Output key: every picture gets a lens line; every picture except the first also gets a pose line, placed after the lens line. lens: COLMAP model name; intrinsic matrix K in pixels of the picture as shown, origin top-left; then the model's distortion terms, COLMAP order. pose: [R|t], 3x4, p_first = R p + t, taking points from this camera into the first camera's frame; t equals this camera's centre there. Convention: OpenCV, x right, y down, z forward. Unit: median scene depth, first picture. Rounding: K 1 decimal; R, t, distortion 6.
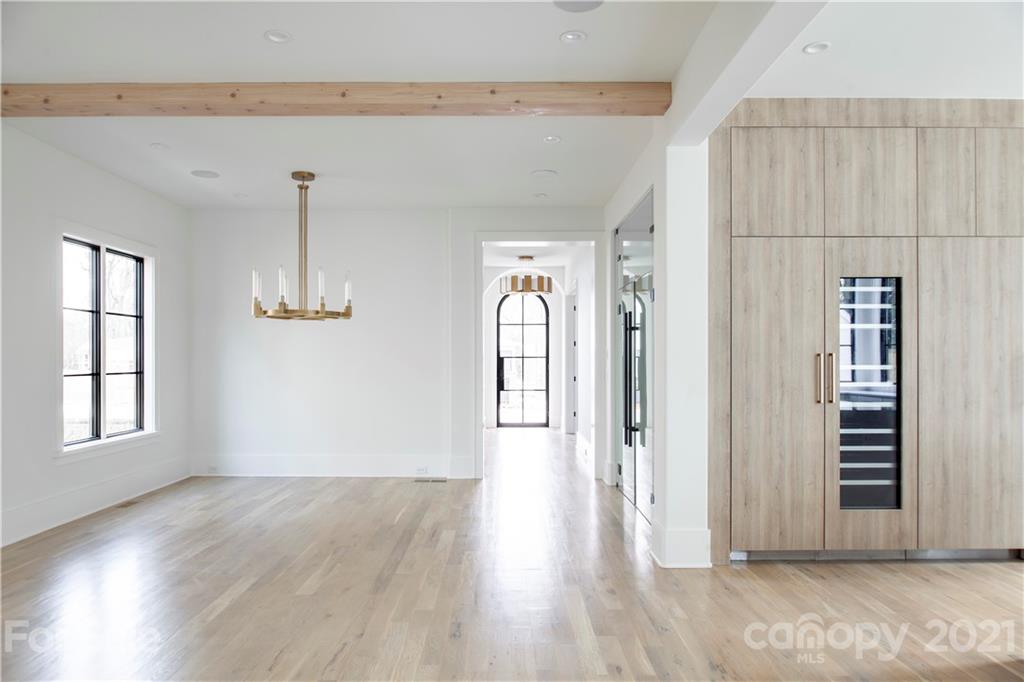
lens RADIAL K [[653.9, 0, 520.8], [0, 653.9, 356.6], [0, 0, 1]] dist [0.004384, -0.008929]
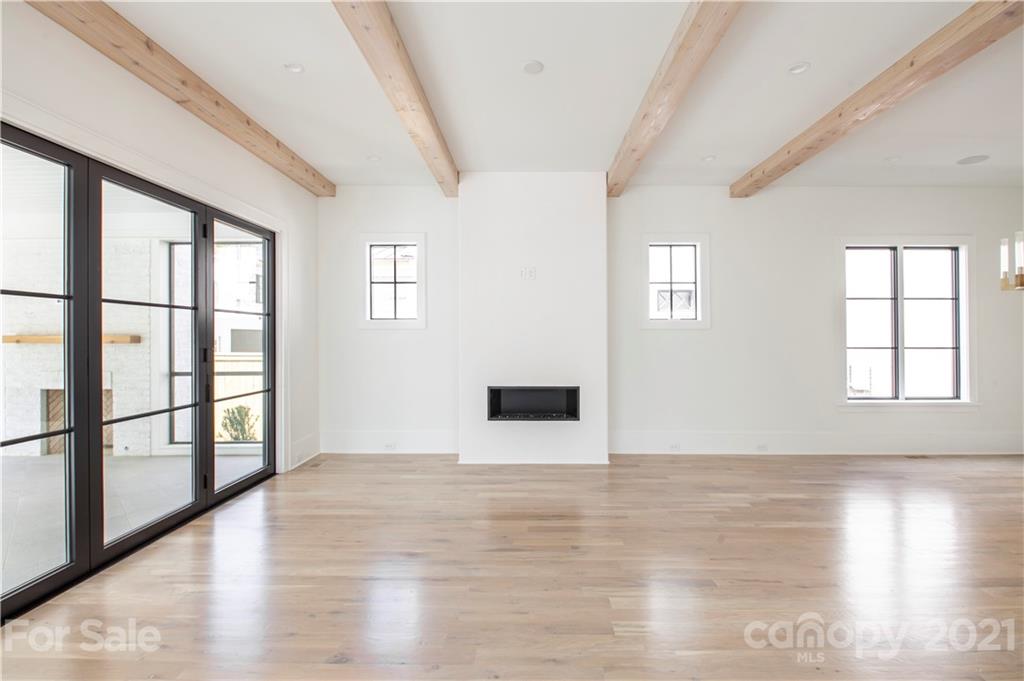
lens RADIAL K [[481.0, 0, 512.8], [0, 481.0, 332.4], [0, 0, 1]] dist [-0.015990, -0.001856]
pose [[-0.029750, -0.008050, -0.999525, 0.382429], [0.001299, 0.999966, -0.008092, 0.004503], [0.999557, -0.001539, -0.029739, 0.364284]]
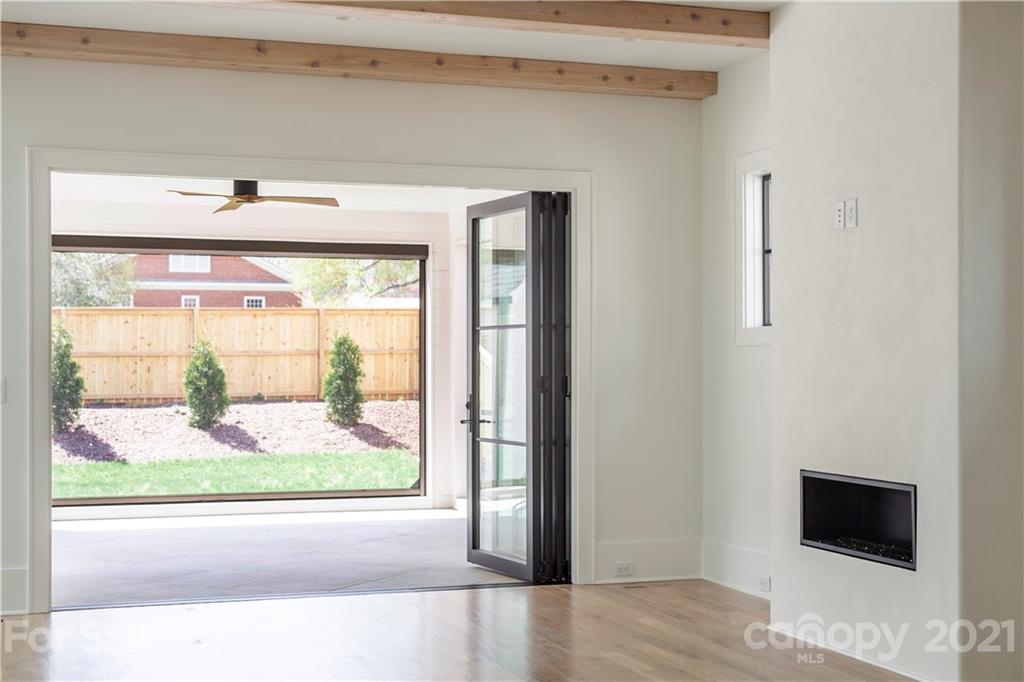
lens RADIAL K [[1482.2, 0, 508.9], [0, 1482.2, 344.0], [0, 0, 1]] dist [0.007249, 0.000000]
pose [[-0.954724, -0.005305, -0.297447, 0.048224], [-0.000838, 0.999885, -0.015143, 0.011375], [0.297493, -0.014208, -0.954618, 1.608961]]
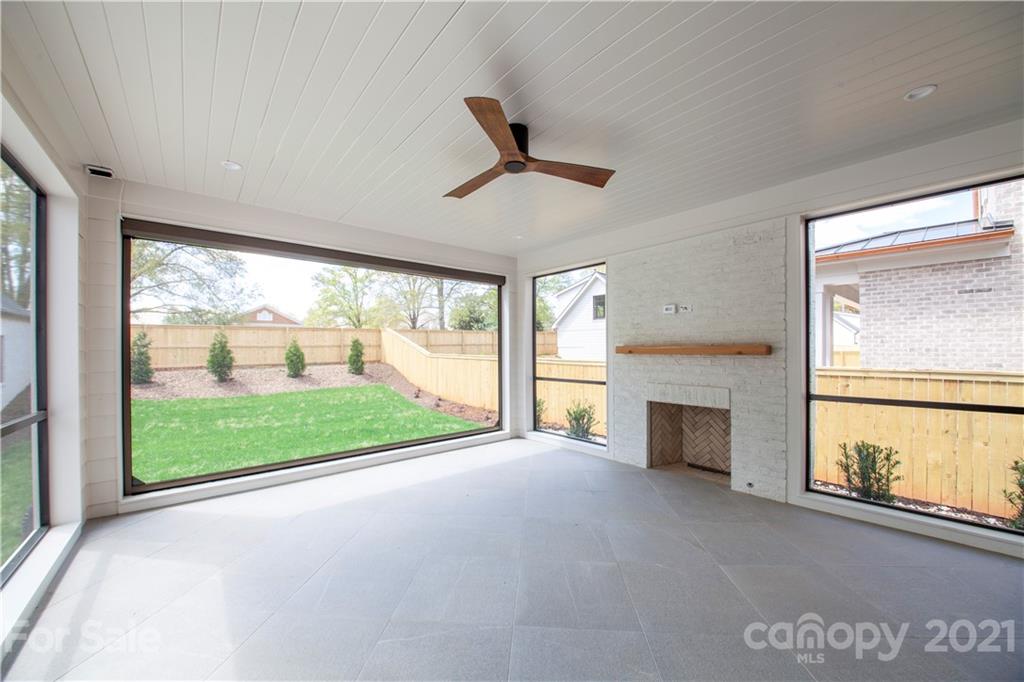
lens RADIAL K [[370.7, 0, 506.6], [0, 370.7, 343.6], [0, 0, 1]] dist [-0.001457, -0.000132]
pose [[-0.781590, -0.009557, -0.623719, 0.071159], [0.002592, 0.999824, -0.018568, 0.010807], [0.623786, -0.016130, -0.781428, -0.363892]]
